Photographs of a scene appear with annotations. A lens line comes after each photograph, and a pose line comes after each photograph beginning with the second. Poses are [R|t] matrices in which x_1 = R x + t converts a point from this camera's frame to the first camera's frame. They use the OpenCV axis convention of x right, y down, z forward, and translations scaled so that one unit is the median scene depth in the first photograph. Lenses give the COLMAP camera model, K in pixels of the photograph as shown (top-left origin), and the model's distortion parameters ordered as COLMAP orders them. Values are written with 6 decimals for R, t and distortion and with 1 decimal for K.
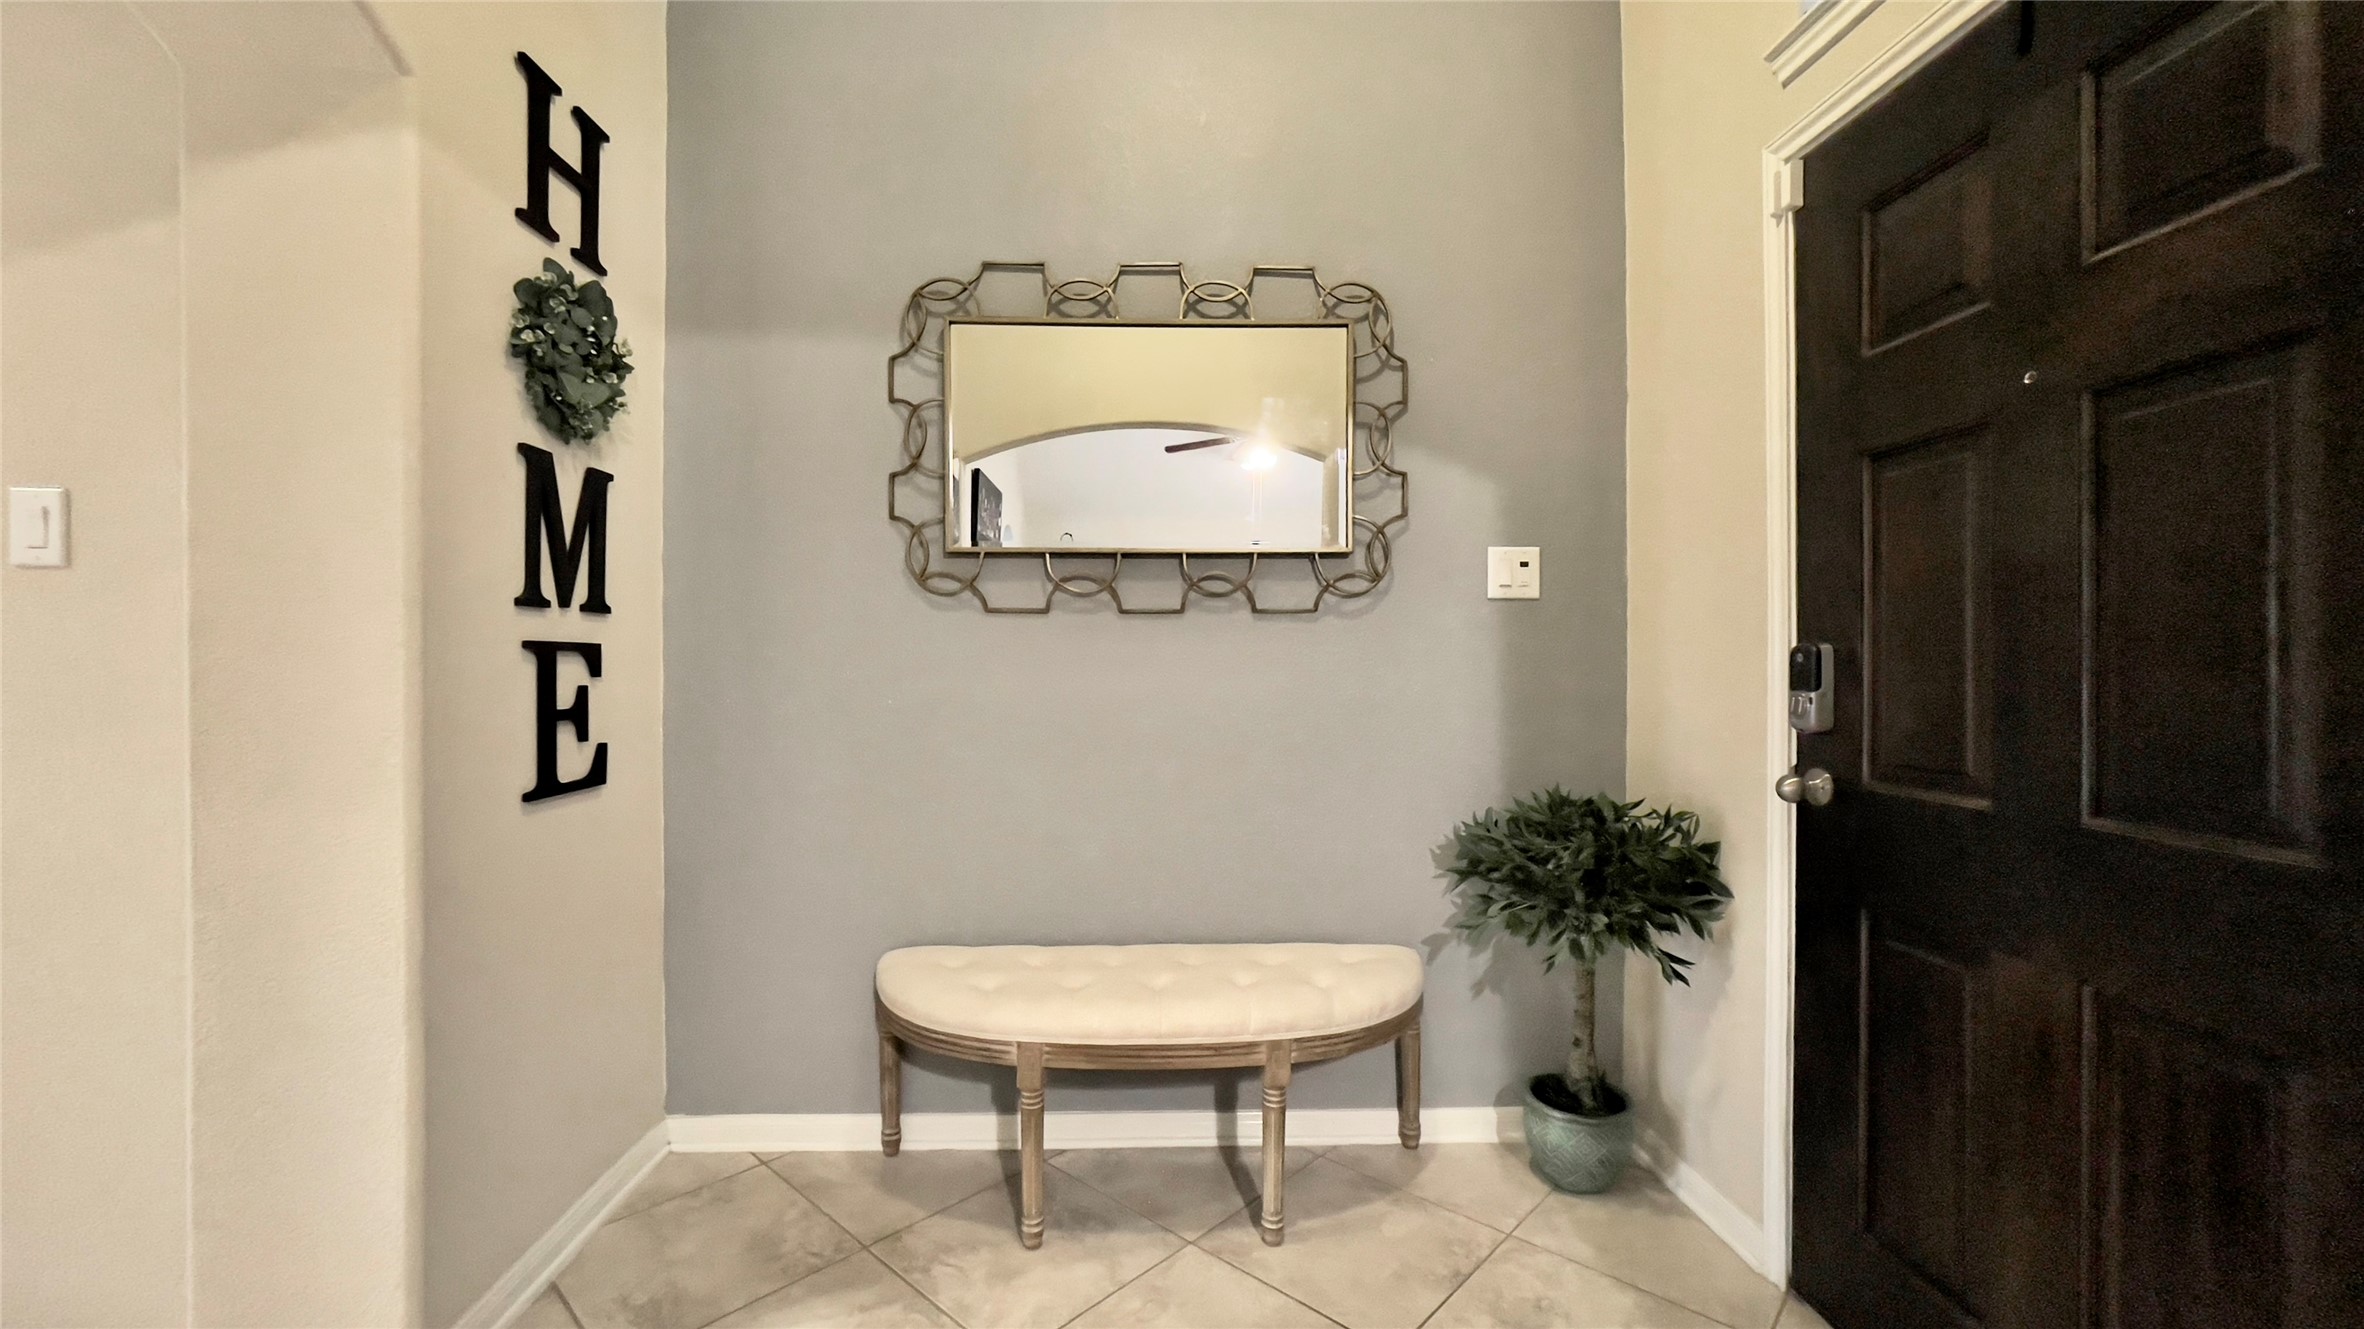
lens RADIAL K [[966.4, 0, 1174.3], [0, 966.4, 666.5], [0, 0, 1]] dist [-0.001568, 0.002200]
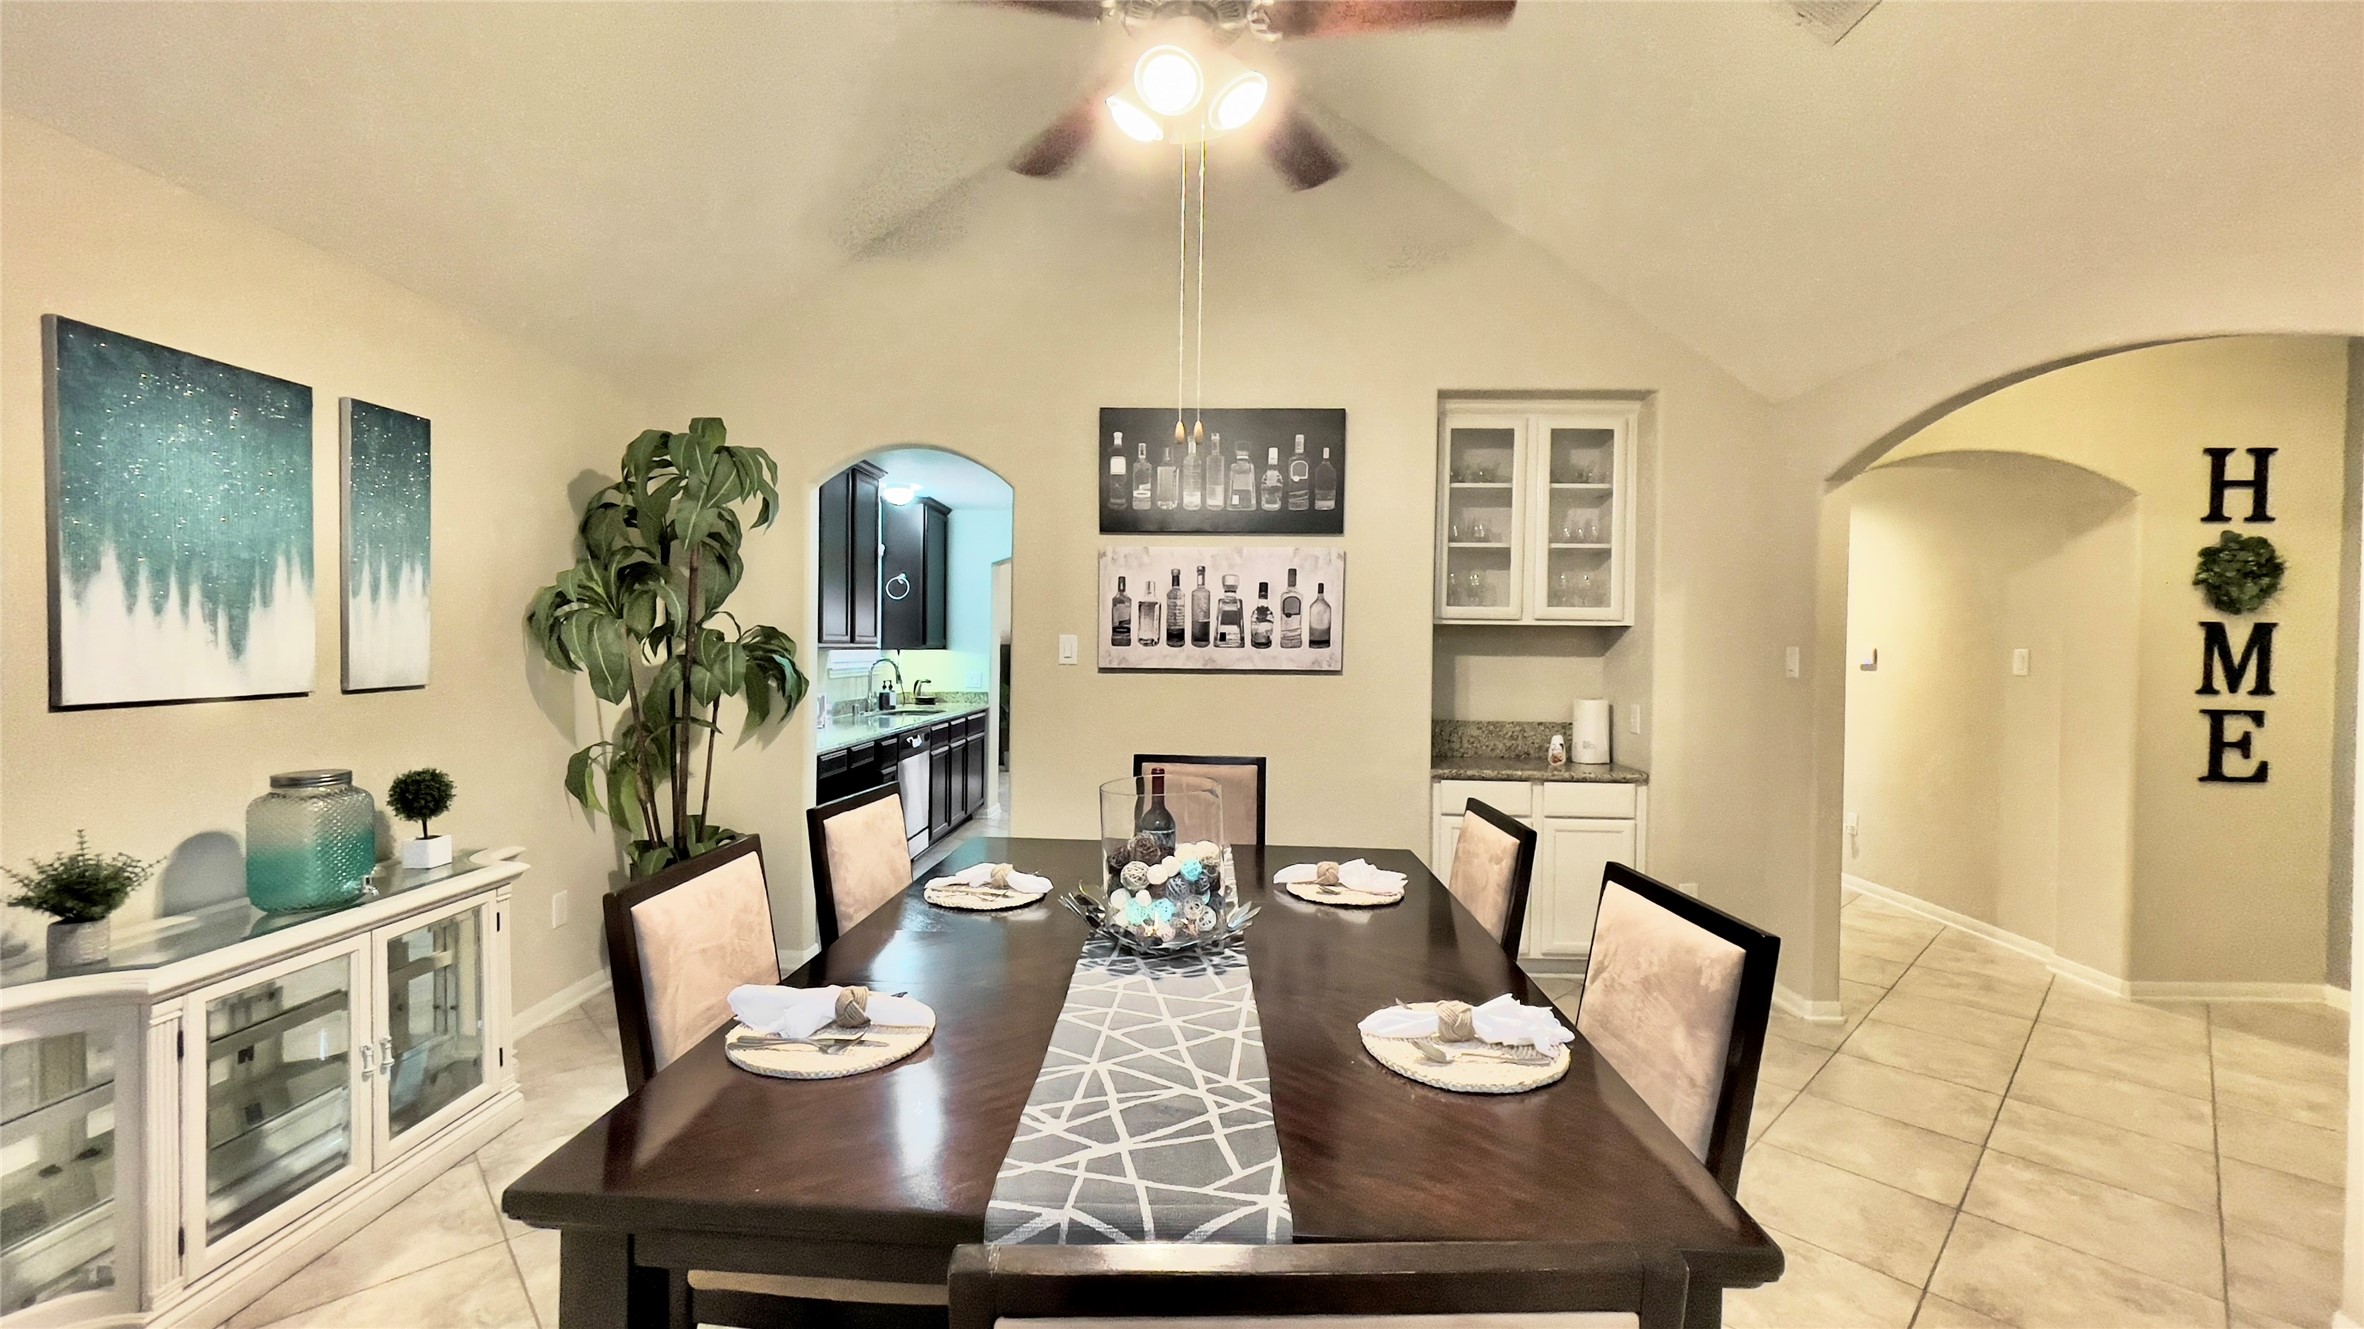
lens RADIAL K [[966.4, 0, 1173.3], [0, 966.4, 658.5], [0, 0, 1]] dist [-0.001568, 0.002200]
pose [[-0.070383, 0.020826, -0.997303, 1.326331], [-0.005340, 0.999760, 0.021254, -0.138560], [0.997506, 0.006821, -0.070255, -0.935023]]
